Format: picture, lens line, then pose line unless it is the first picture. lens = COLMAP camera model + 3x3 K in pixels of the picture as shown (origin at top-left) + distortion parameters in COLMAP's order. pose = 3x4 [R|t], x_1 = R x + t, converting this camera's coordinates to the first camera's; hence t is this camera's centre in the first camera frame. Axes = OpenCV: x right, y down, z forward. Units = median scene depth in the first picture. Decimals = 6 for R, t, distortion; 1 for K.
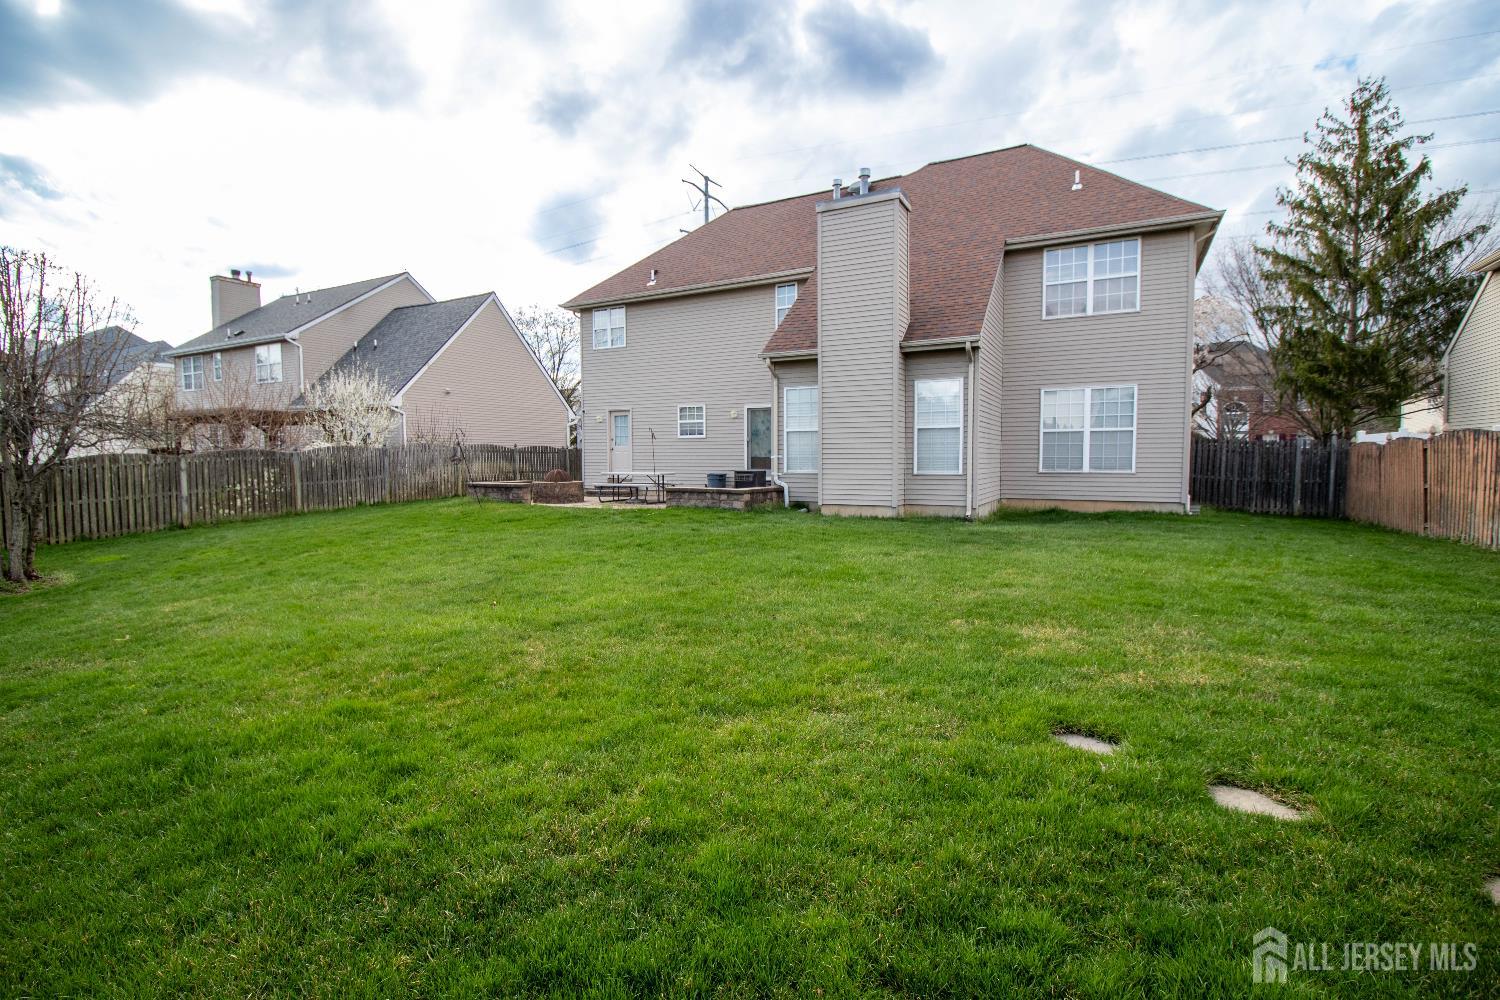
lens RADIAL K [[732.8, 0, 750.0], [0, 732.8, 500.0], [0, 0, 1]] dist [-0.003438, -0.000920]
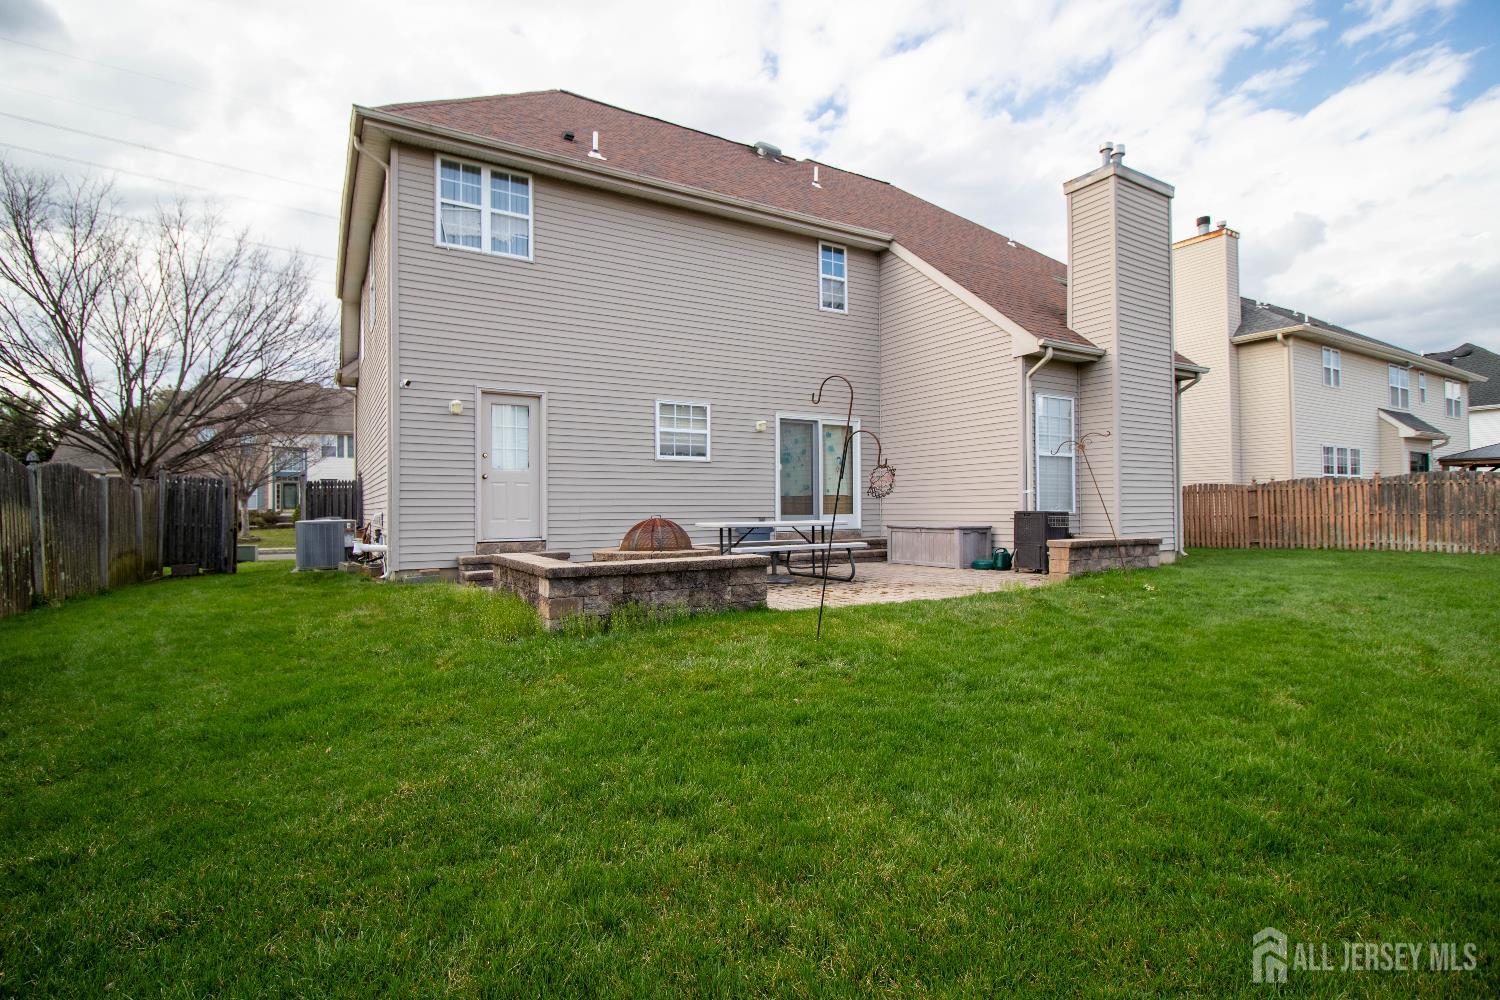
lens RADIAL K [[732.8, 0, 750.0], [0, 732.8, 500.0], [0, 0, 1]] dist [-0.003438, -0.000920]
pose [[0.502498, 0.005565, 0.864560, -0.544864], [0.059797, 0.997361, -0.041175, -0.030378], [-0.862508, 0.072388, 0.500839, 0.699980]]
